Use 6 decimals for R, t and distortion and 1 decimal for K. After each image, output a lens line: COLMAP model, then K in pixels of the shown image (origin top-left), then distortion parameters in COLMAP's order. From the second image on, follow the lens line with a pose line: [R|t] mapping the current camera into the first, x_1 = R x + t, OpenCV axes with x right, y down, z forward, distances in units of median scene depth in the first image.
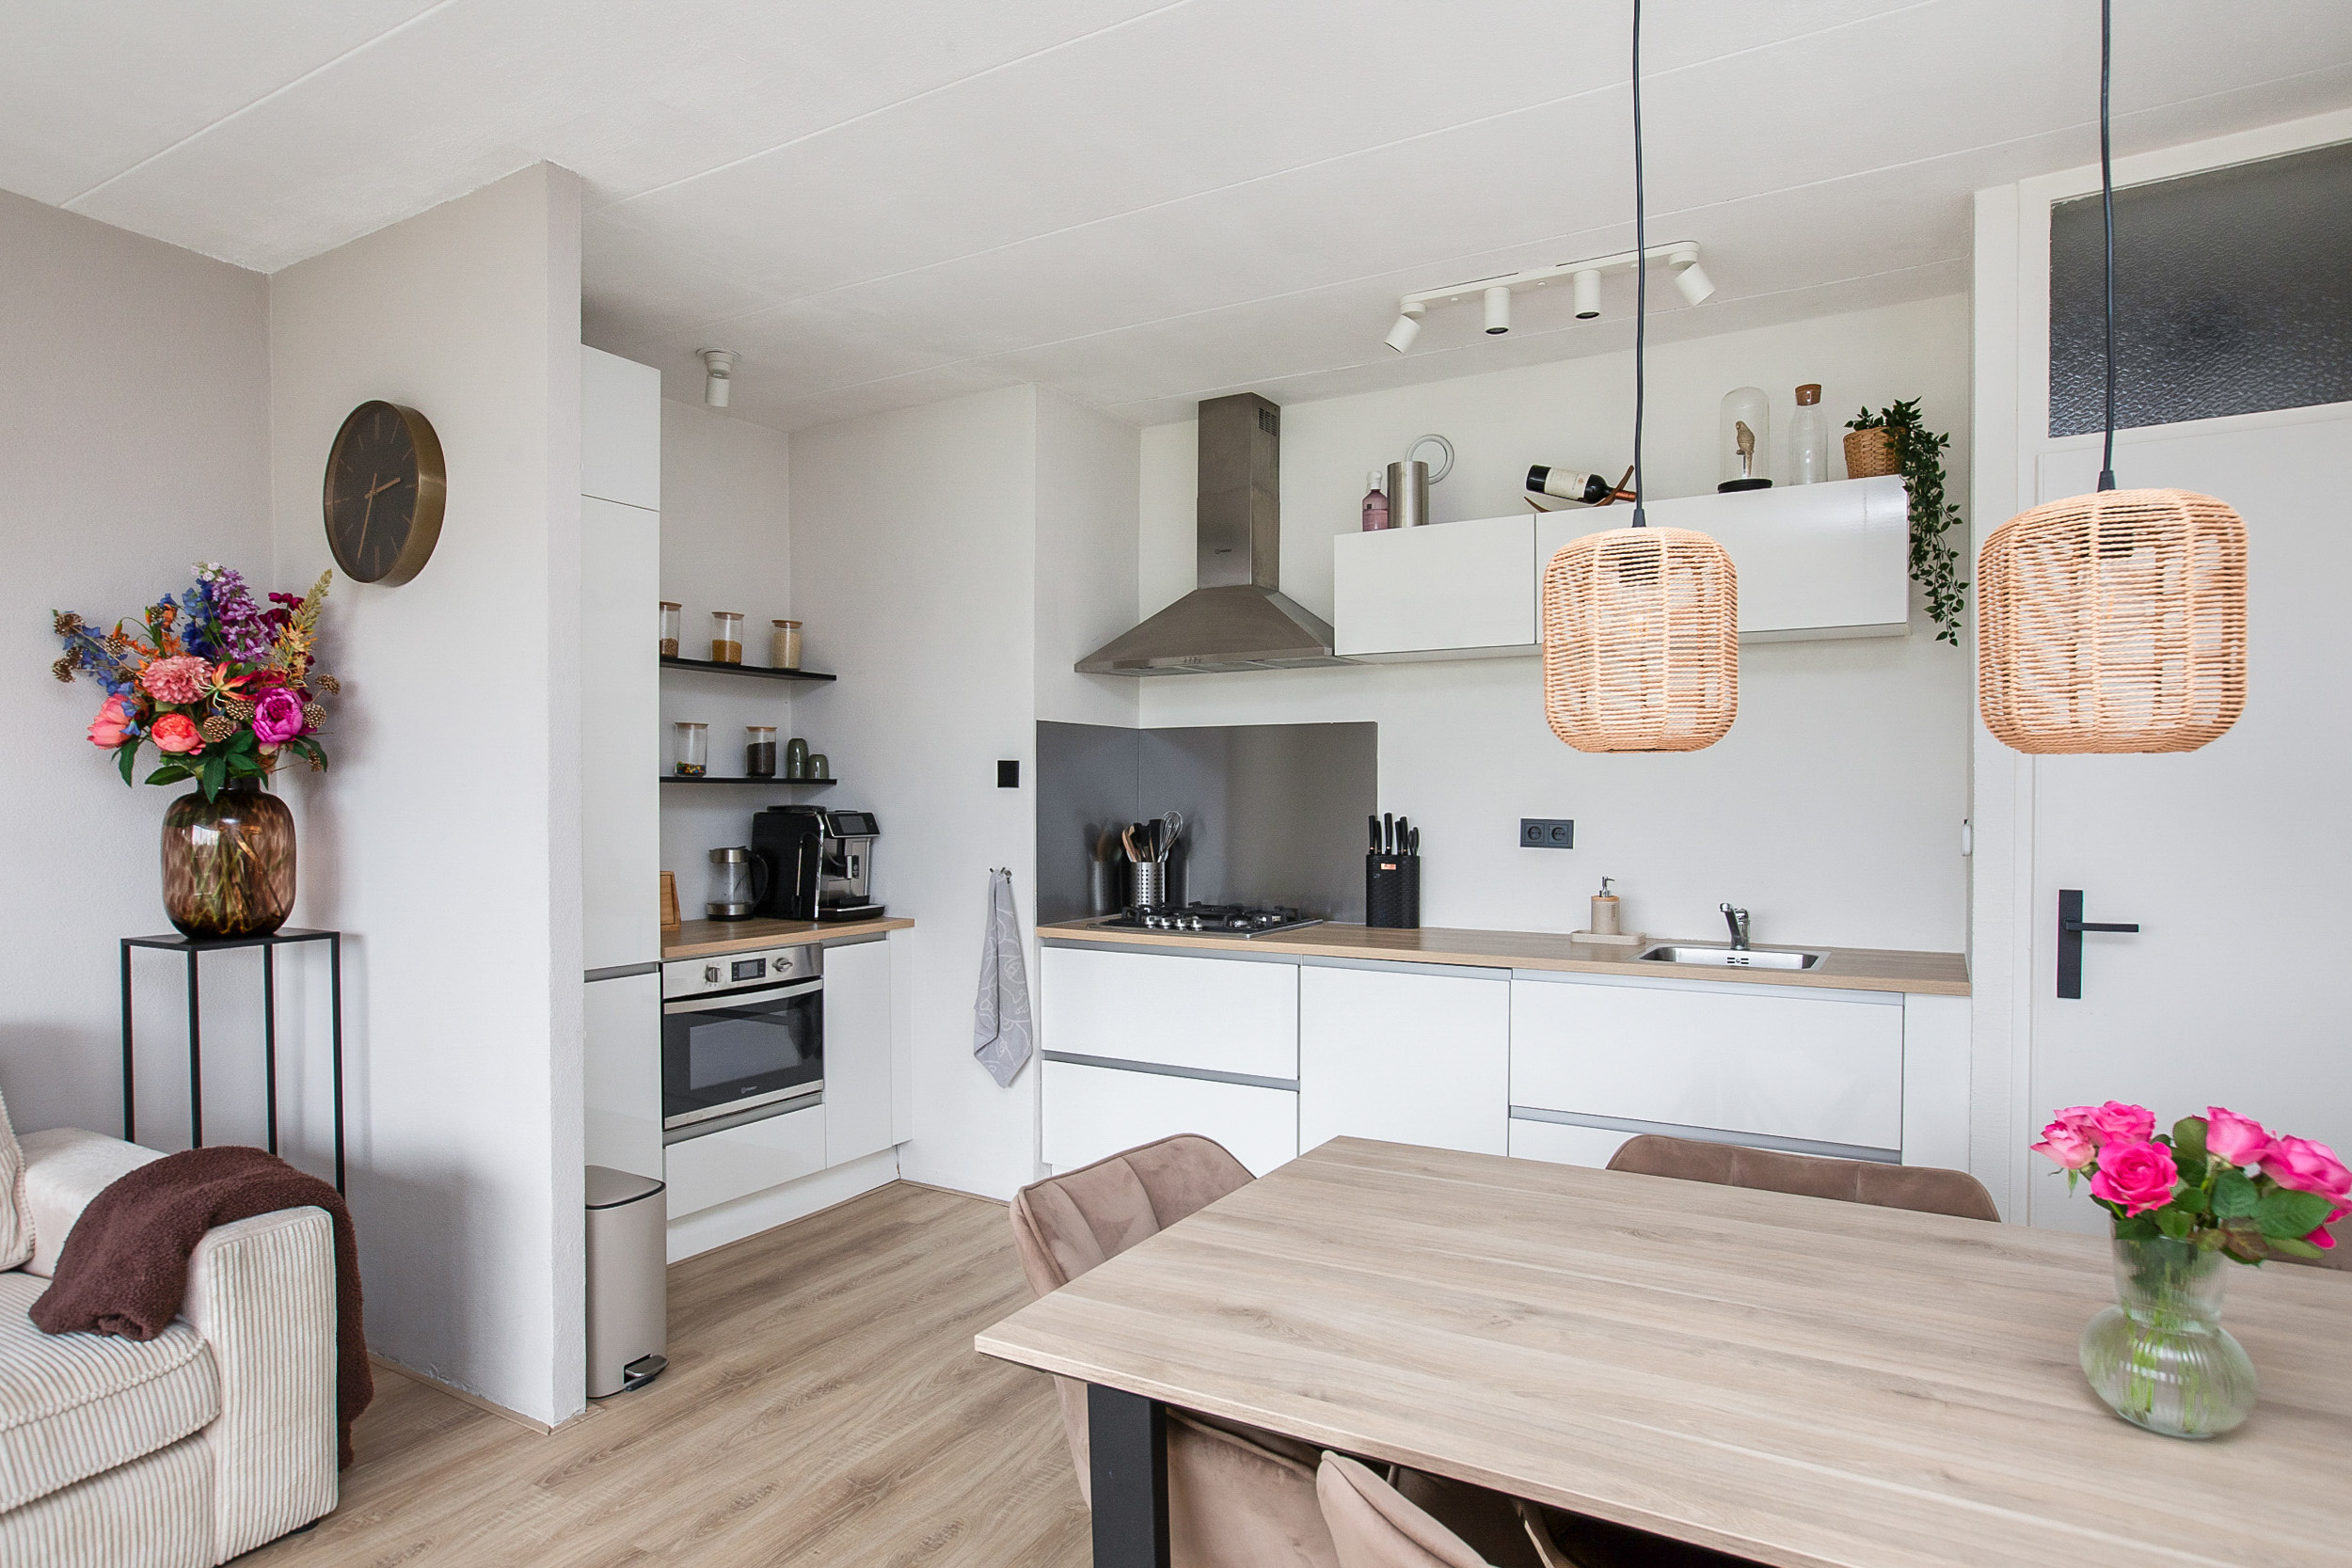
lens RADIAL K [[1299.1, 0, 1171.9], [0, 1299.1, 819.4], [0, 0, 1]] dist [-0.038715, 0.023241]
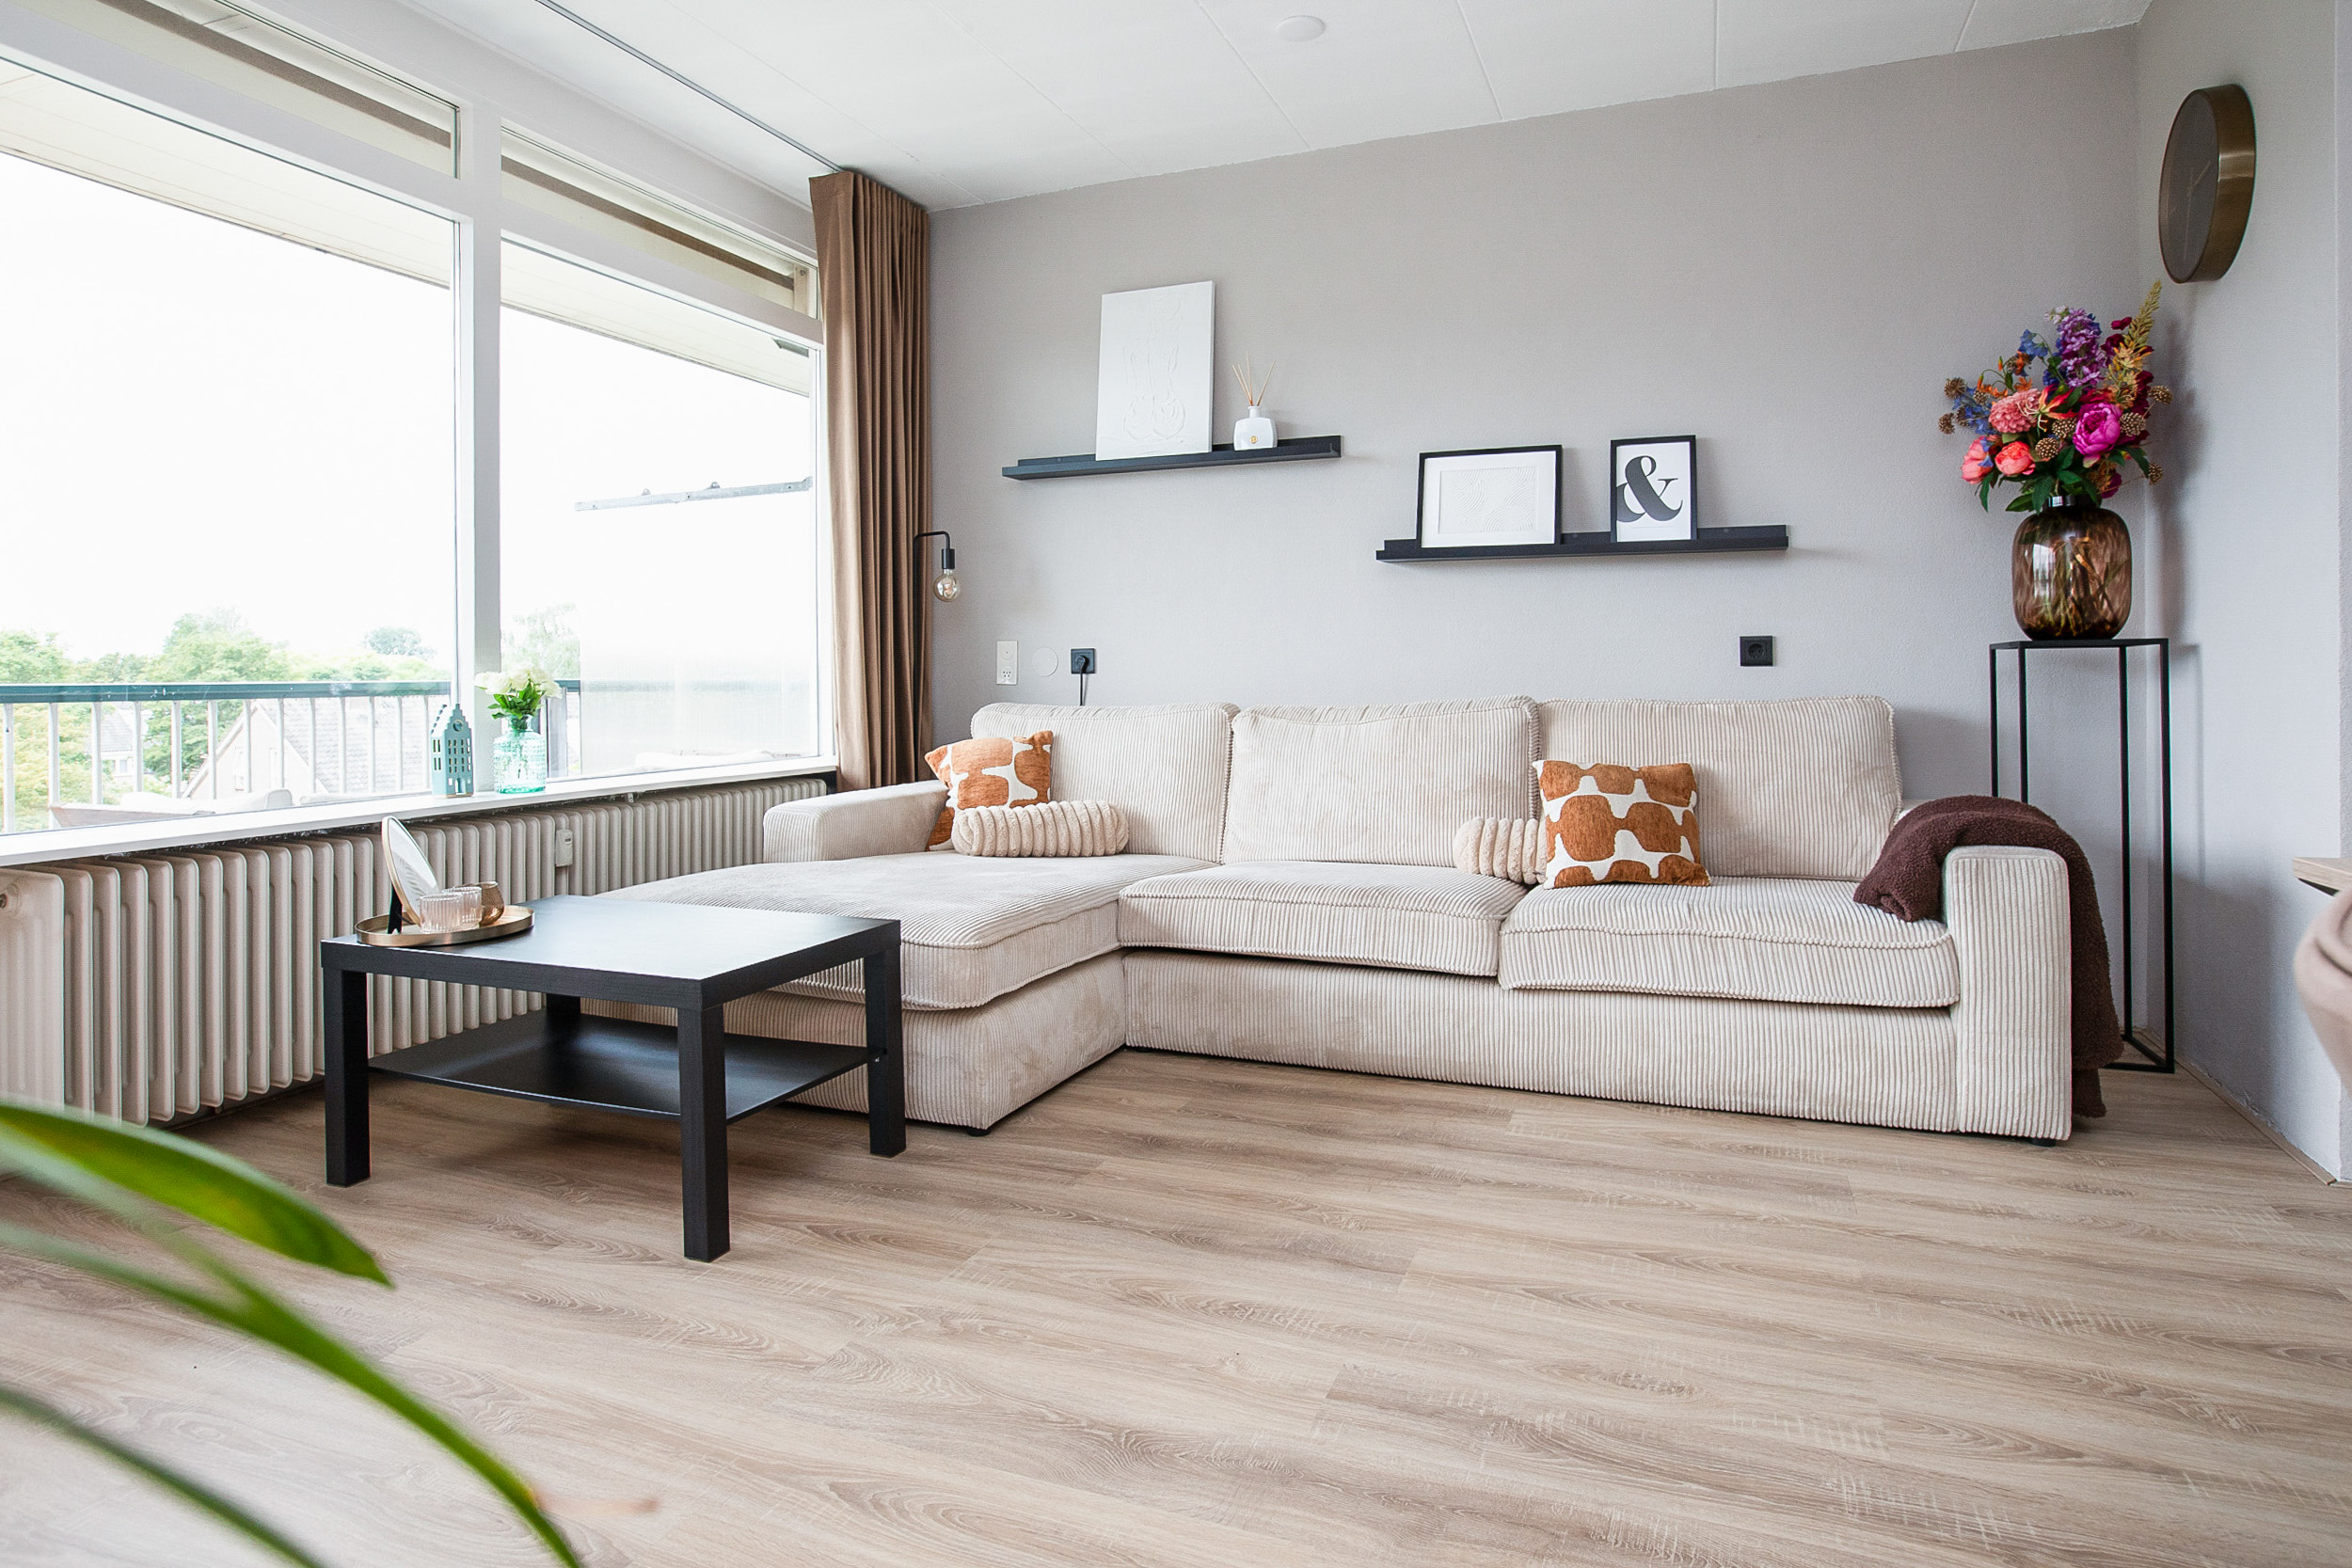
lens RADIAL K [[1313.3, 0, 1184.6], [0, 1313.3, 680.9], [0, 0, 1]] dist [-0.034004, 0.008286]
pose [[0.148062, 0.000231, -0.988978, 0.185292], [-0.011064, 0.999938, -0.001423, 0.100172], [0.988916, 0.011153, 0.148055, 0.063057]]
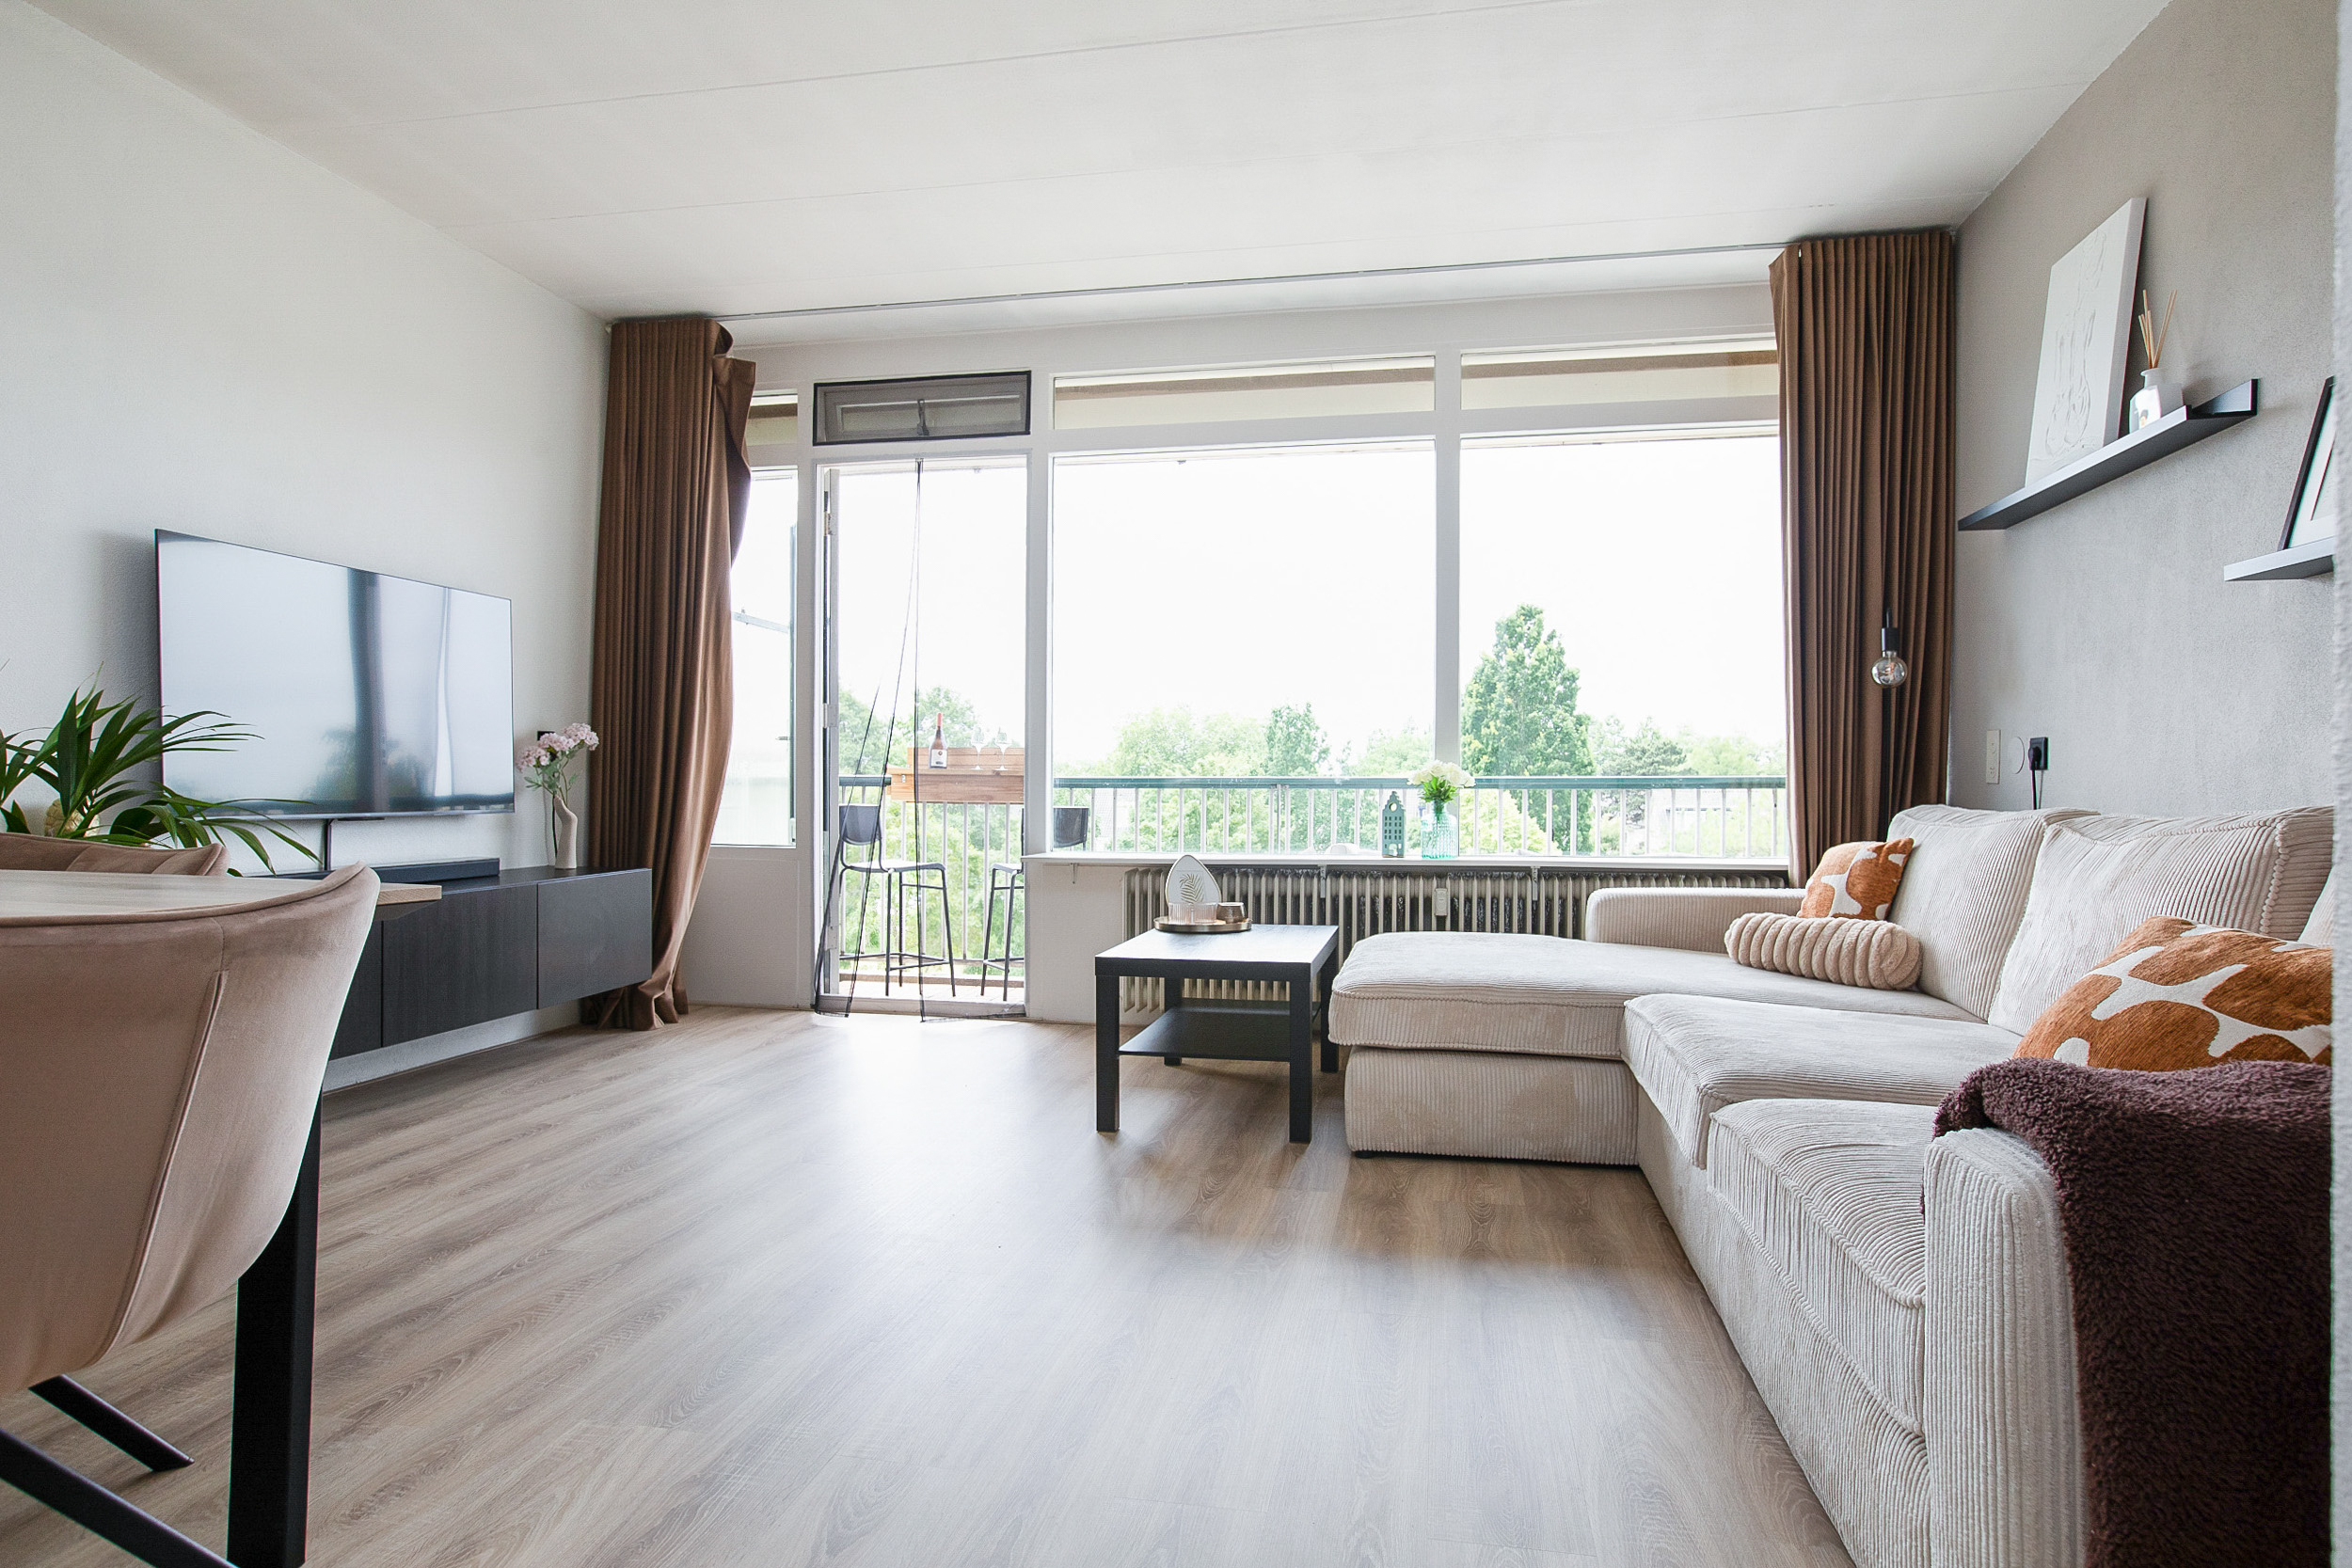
lens RADIAL K [[1314.2, 0, 1176.0], [0, 1314.2, 784.0], [0, 0, 1]] dist [-0.006108, 0.001154]
pose [[-0.945901, -0.003432, -0.324437, -0.135479], [-0.008956, 0.999839, 0.015536, 0.094637], [0.324332, 0.017601, -0.945780, 0.799085]]
